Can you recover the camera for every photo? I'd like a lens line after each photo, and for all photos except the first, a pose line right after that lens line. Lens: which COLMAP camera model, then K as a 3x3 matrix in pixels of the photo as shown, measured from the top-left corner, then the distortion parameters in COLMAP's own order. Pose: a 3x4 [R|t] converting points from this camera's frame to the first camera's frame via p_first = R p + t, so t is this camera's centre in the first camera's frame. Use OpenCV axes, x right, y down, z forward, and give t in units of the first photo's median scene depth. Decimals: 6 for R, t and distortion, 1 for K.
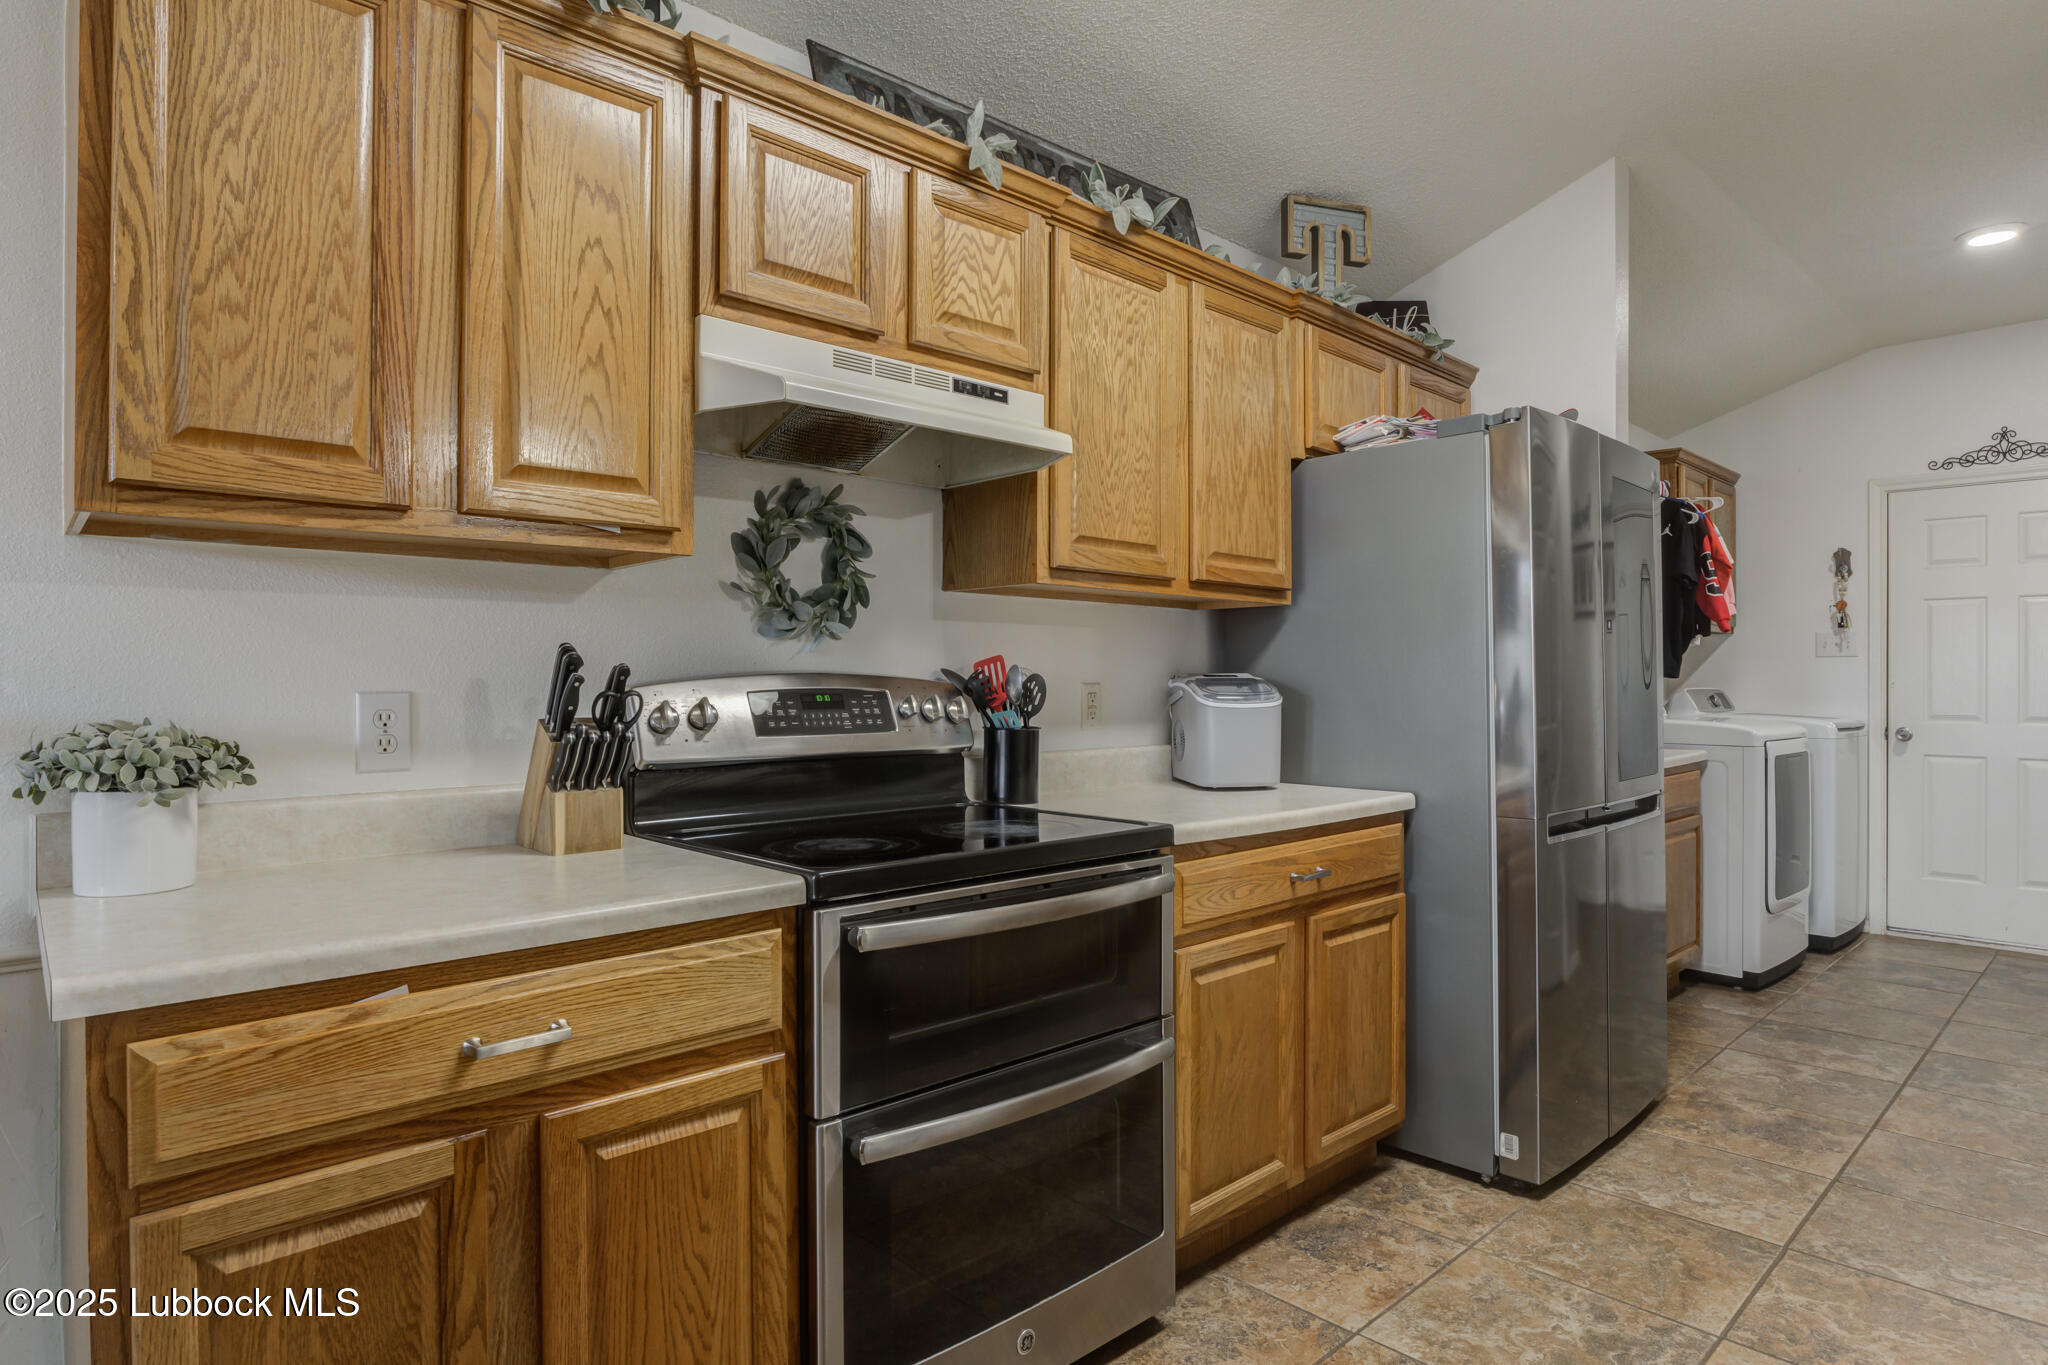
lens RADIAL K [[1052.2, 0, 1024.0], [0, 1052.2, 682.5], [0, 0, 1]] dist [-0.032332, 0.001842]
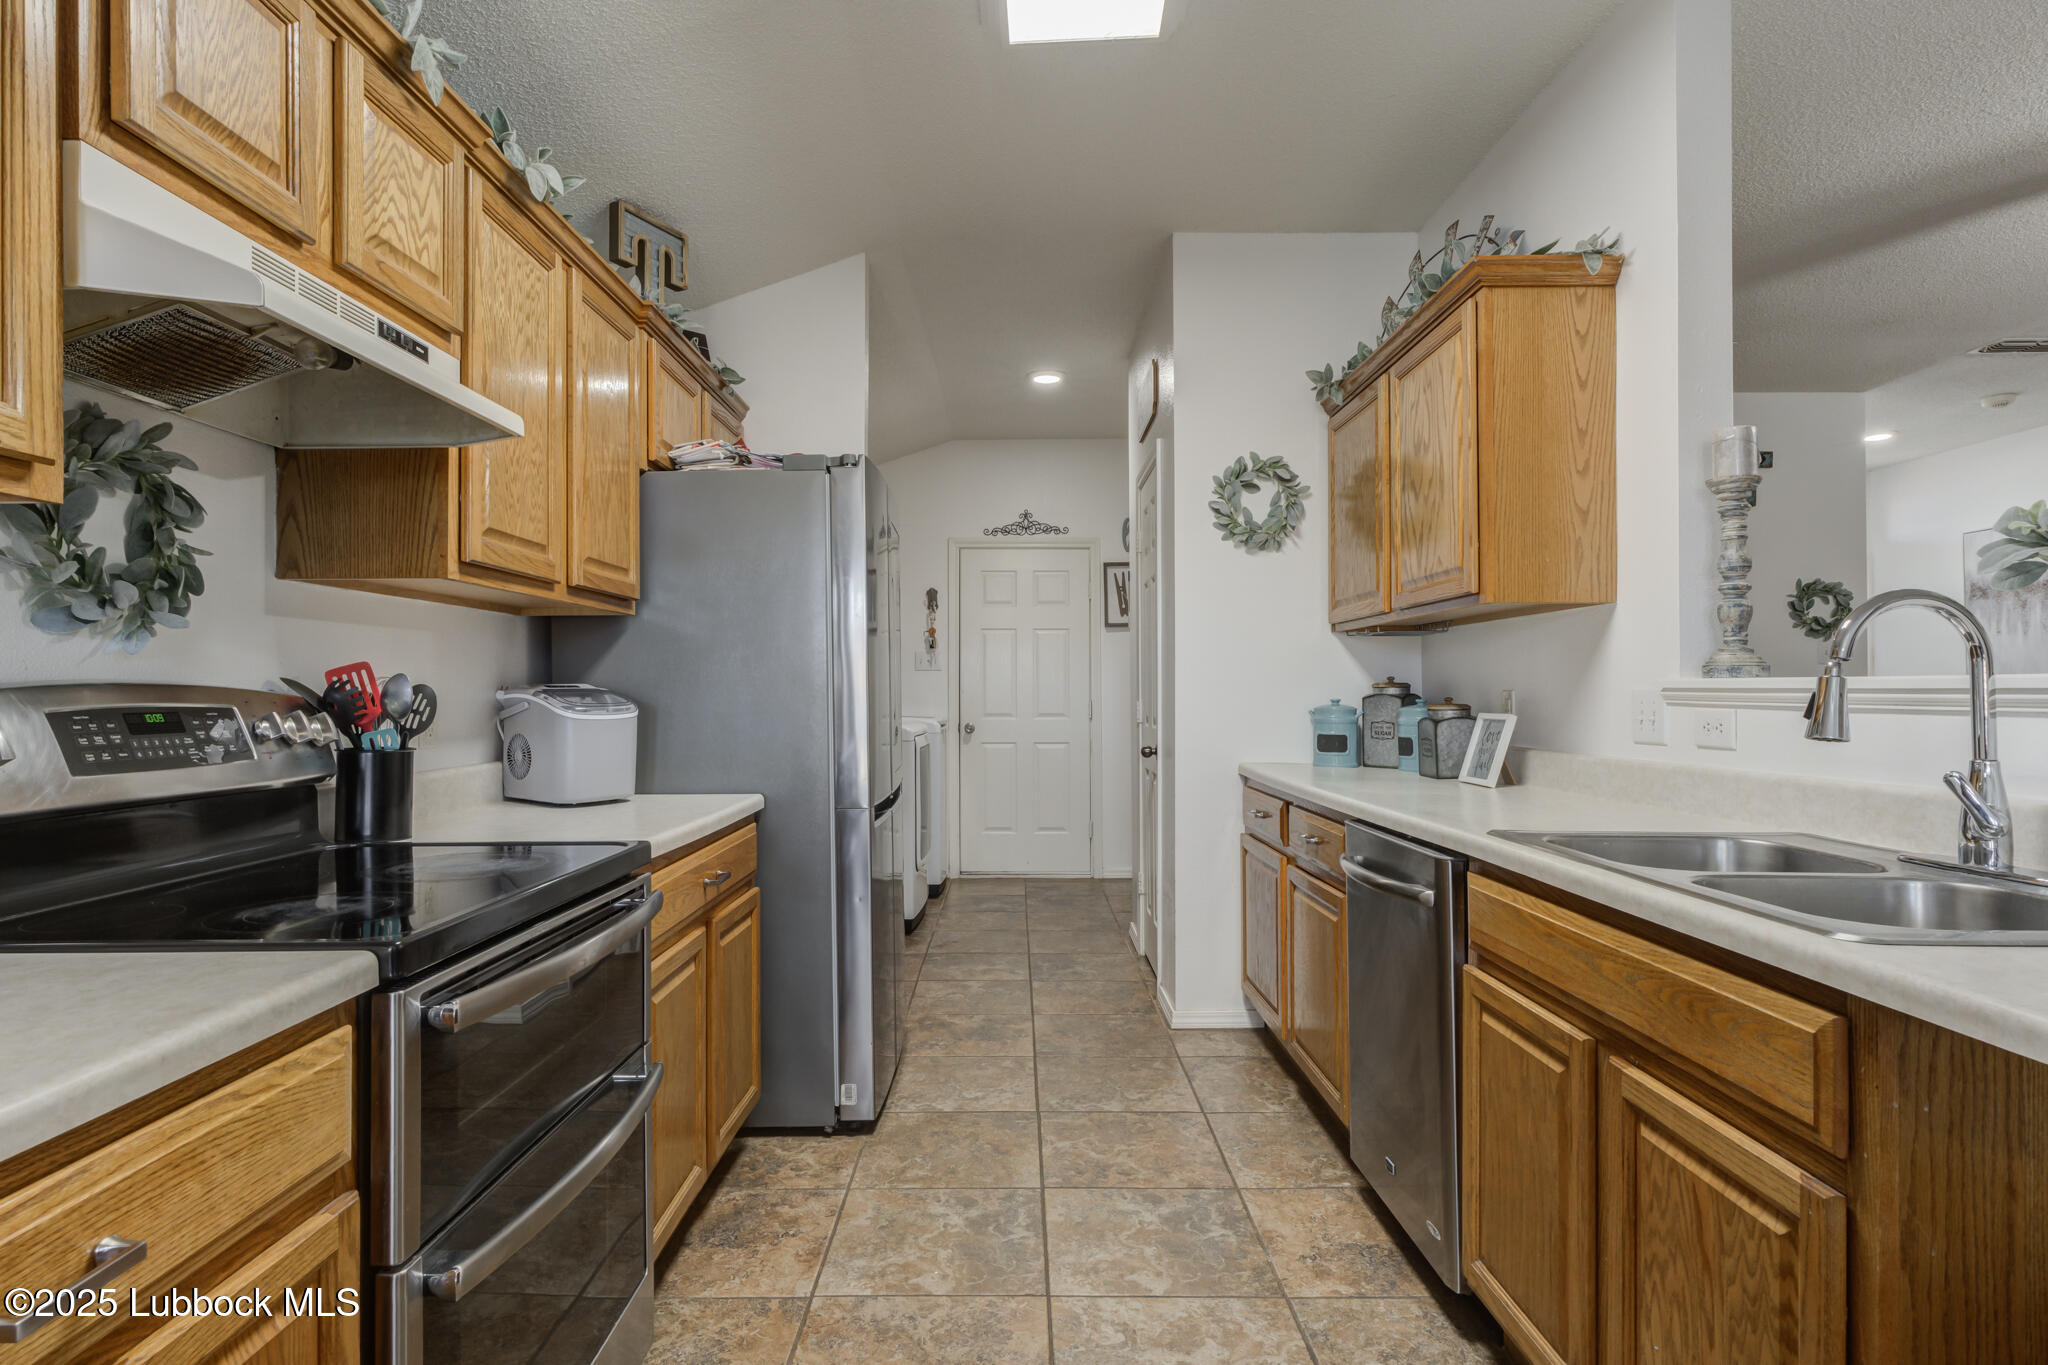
lens RADIAL K [[1024.4, 0, 970.2], [0, 1024.4, 688.2], [0, 0, 1]] dist [-0.000205, 0.001487]
pose [[0.714506, -0.003616, 0.699620, -0.258521], [0.006988, 0.999974, -0.001969, -0.000317], [-0.699595, 0.006296, 0.714512, 0.102520]]
